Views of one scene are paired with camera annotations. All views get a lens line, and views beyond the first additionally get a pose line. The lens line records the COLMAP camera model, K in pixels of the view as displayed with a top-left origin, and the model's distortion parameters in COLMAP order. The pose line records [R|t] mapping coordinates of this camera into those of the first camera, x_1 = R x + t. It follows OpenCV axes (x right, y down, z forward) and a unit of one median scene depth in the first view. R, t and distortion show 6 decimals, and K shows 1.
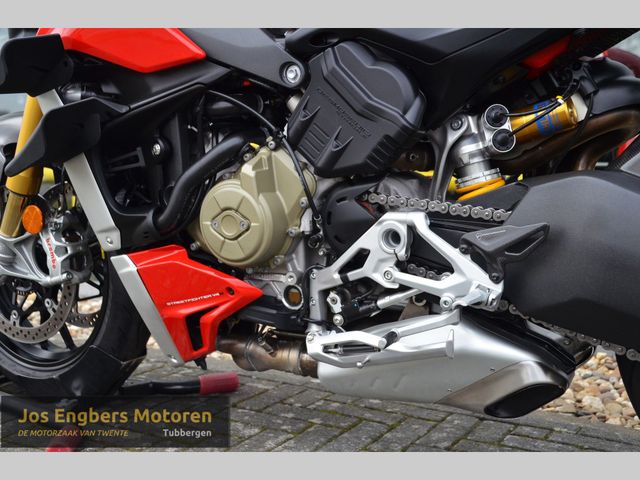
lens RADIAL K [[822.6, 0, 309.5], [0, 822.6, 254.5], [0, 0, 1]] dist [0.059065, 0.000000]
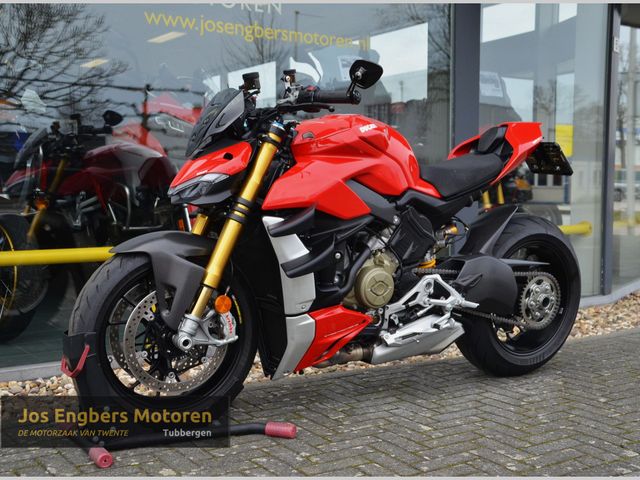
lens RADIAL K [[838.1, 0, 333.6], [0, 838.1, 249.2], [0, 0, 1]] dist [0.040750, 0.000000]
pose [[0.439749, -0.067734, 0.895563, -2.167509], [0.111946, 0.993509, 0.020173, -0.202153], [-0.891117, 0.091384, 0.444477, 0.135387]]
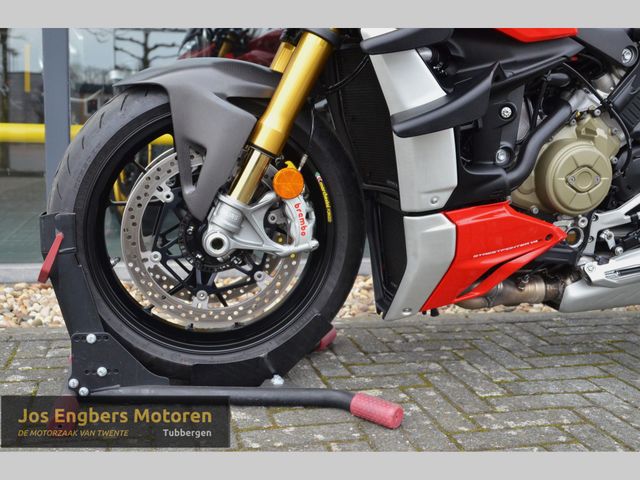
lens RADIAL K [[725.5, 0, 307.1], [0, 725.5, 231.1], [0, 0, 1]] dist [0.019866, 0.000000]
pose [[0.708654, -0.080141, 0.700991, -1.152853], [0.056198, 0.996783, 0.057144, -0.045641], [-0.703315, -0.001101, 0.710878, 0.558328]]
